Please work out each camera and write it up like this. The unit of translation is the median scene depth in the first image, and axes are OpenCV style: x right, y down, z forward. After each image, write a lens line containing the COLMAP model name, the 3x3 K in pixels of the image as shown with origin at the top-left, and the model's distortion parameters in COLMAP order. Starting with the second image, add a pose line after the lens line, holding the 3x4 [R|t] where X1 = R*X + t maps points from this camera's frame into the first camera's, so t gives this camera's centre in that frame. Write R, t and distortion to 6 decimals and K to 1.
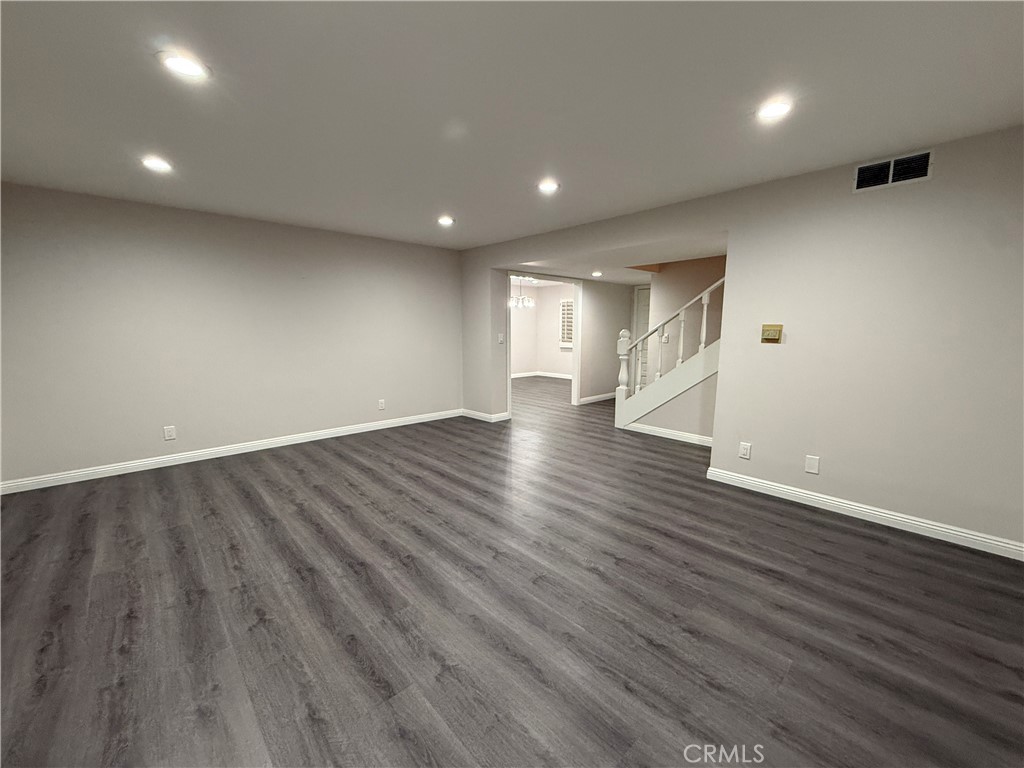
lens RADIAL K [[417.0, 0, 513.3], [0, 417.0, 385.8], [0, 0, 1]] dist [-0.001493, -0.000193]
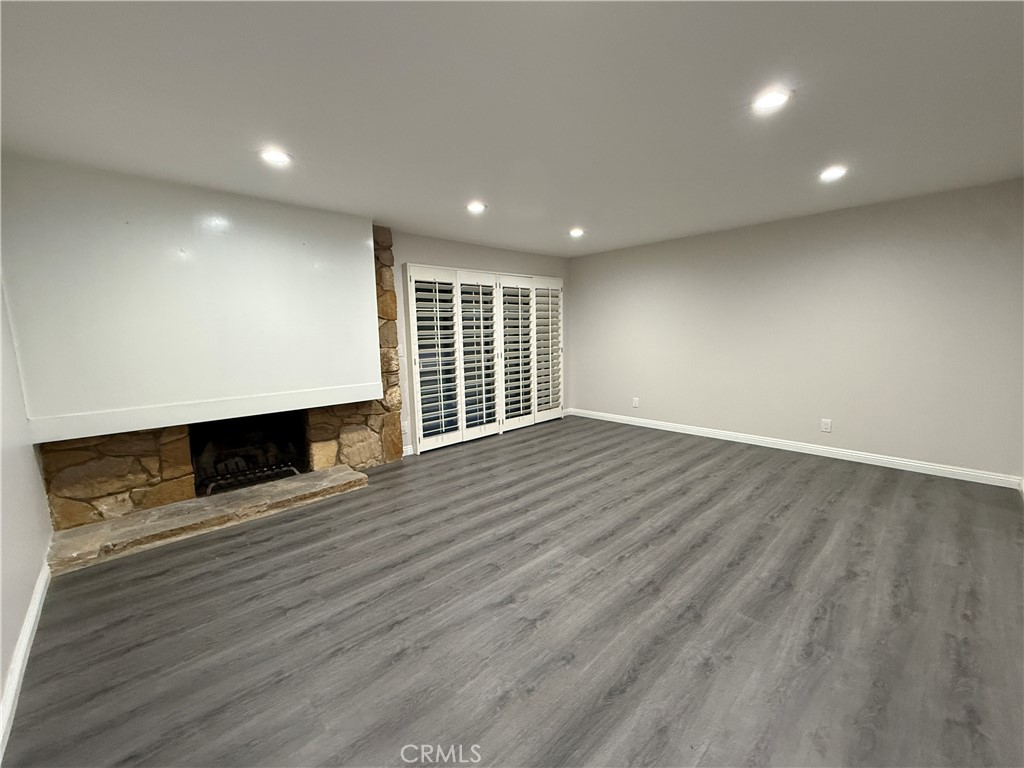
lens RADIAL K [[417.0, 0, 513.3], [0, 417.0, 385.8], [0, 0, 1]] dist [-0.001493, -0.000193]
pose [[0.016526, 0.132730, -0.991014, 0.822425], [-0.117143, 0.984581, 0.129915, -0.113840], [0.992977, 0.113944, 0.031819, 0.729791]]
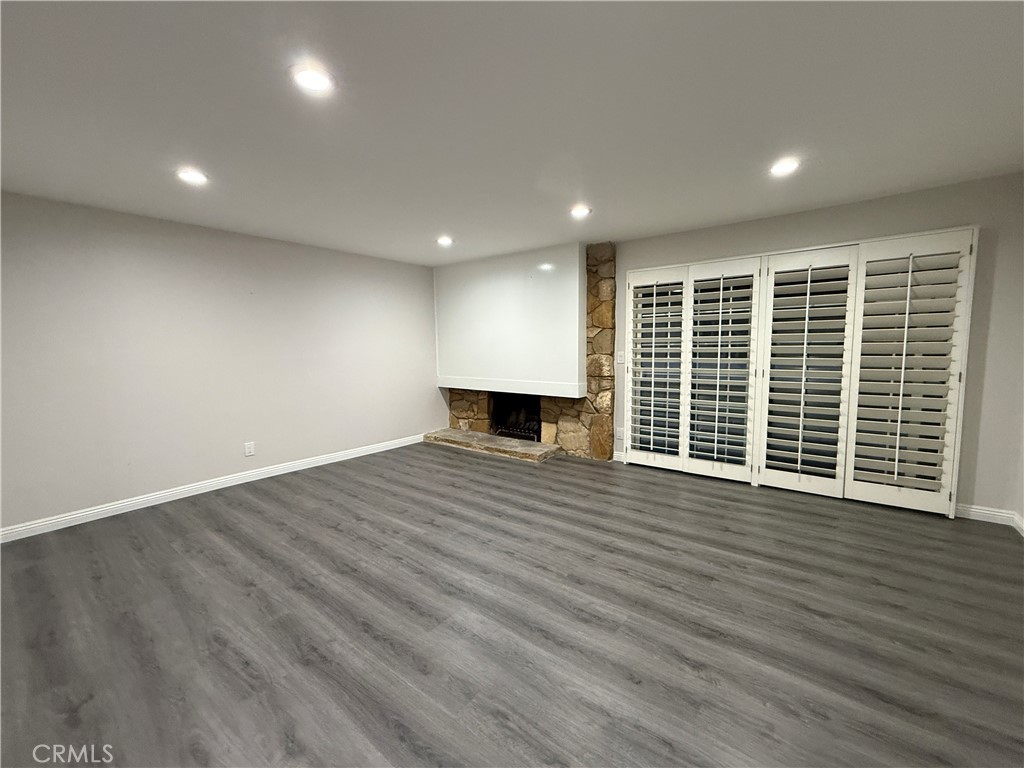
lens RADIAL K [[417.0, 0, 513.3], [0, 417.0, 385.8], [0, 0, 1]] dist [-0.001493, -0.000193]
pose [[-0.986235, 0.029499, -0.162696, -0.076768], [-0.009179, 0.972672, 0.232001, -0.252040], [0.165094, 0.230301, -0.959013, 1.827133]]
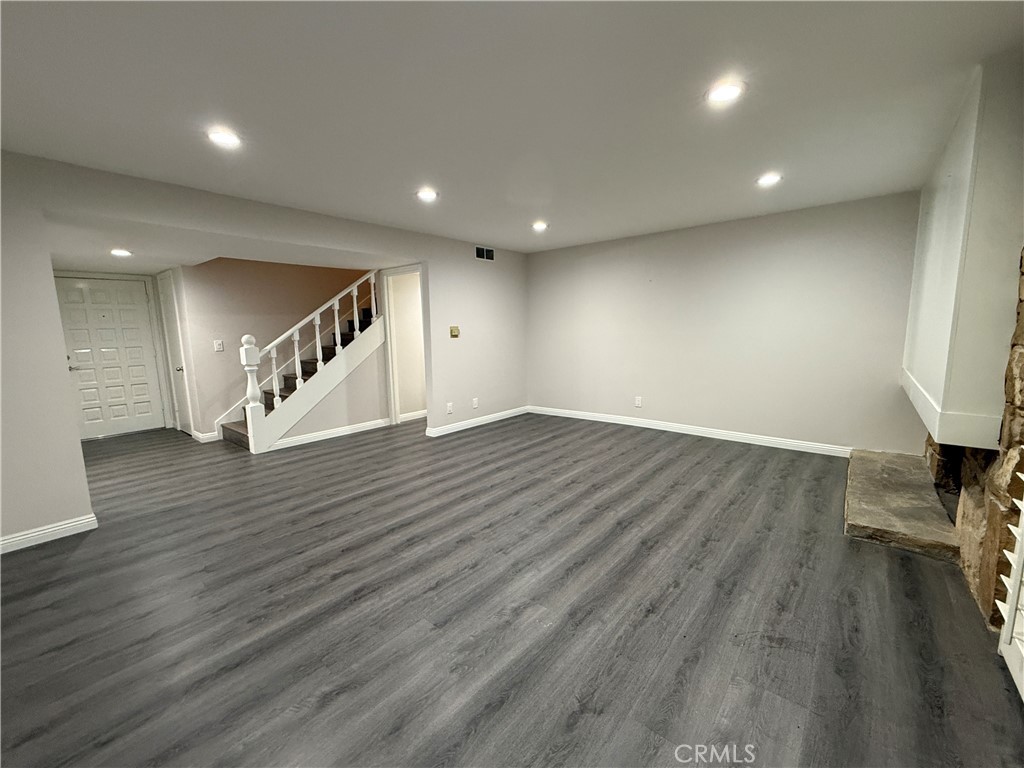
lens RADIAL K [[417.0, 0, 513.3], [0, 417.0, 385.8], [0, 0, 1]] dist [-0.001493, -0.000193]
pose [[-0.128946, -0.134115, 0.982541, -1.168337], [0.156603, 0.975625, 0.153723, -0.150478], [-0.979208, 0.173691, -0.104800, 1.097677]]
